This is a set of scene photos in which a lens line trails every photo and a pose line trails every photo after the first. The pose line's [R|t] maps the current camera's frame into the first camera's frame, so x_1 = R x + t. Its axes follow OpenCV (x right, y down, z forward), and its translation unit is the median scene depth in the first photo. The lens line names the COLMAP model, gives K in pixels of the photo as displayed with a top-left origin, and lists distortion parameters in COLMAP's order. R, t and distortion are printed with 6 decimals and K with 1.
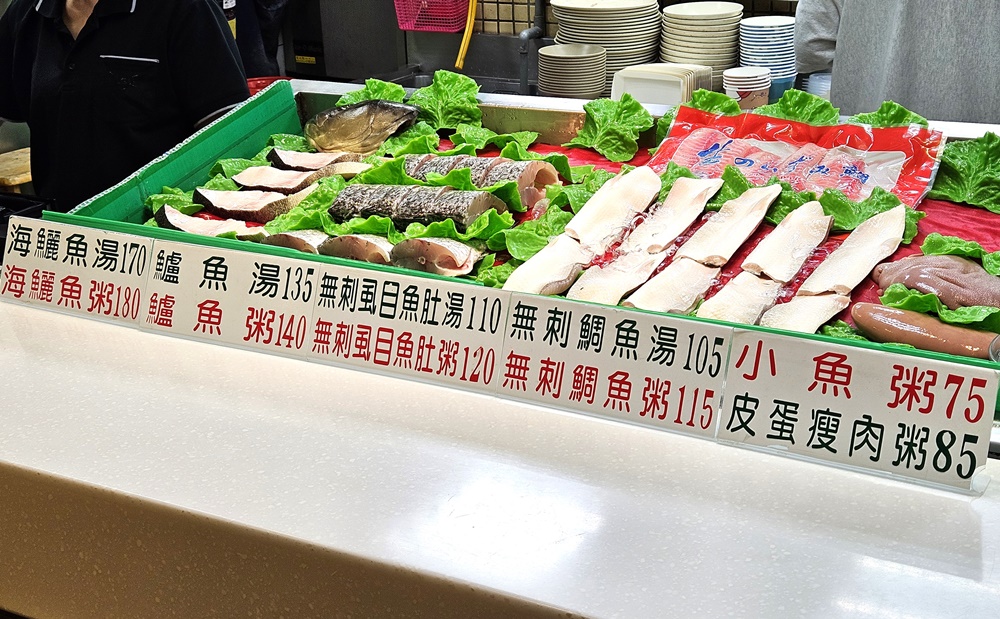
lens RADIAL K [[1263.7, 0, 499.7], [0, 1263.7, 310.6], [0, 0, 1]] dist [0.110063, 0.000000]
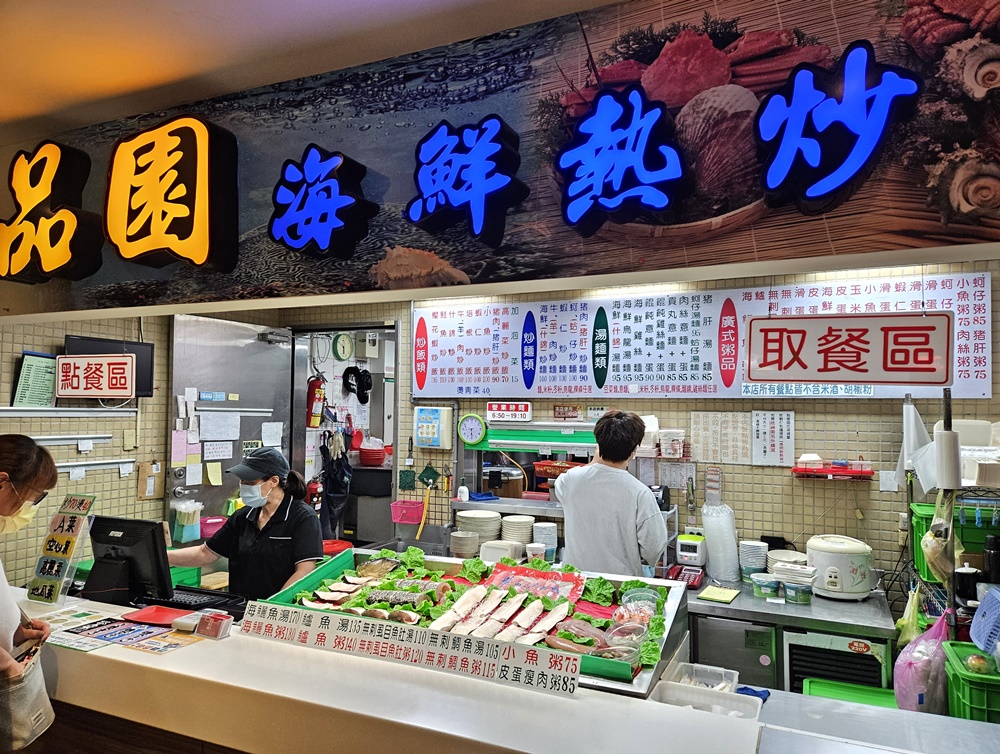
lens RADIAL K [[673.2, 0, 503.0], [0, 673.2, 378.6], [0, 0, 1]] dist [0.036811, -0.008994]
pose [[0.995443, 0.046557, 0.083216, 0.017073], [-0.009813, 0.918086, -0.396261, 0.061370], [-0.094848, 0.393638, 0.914359, -0.578685]]
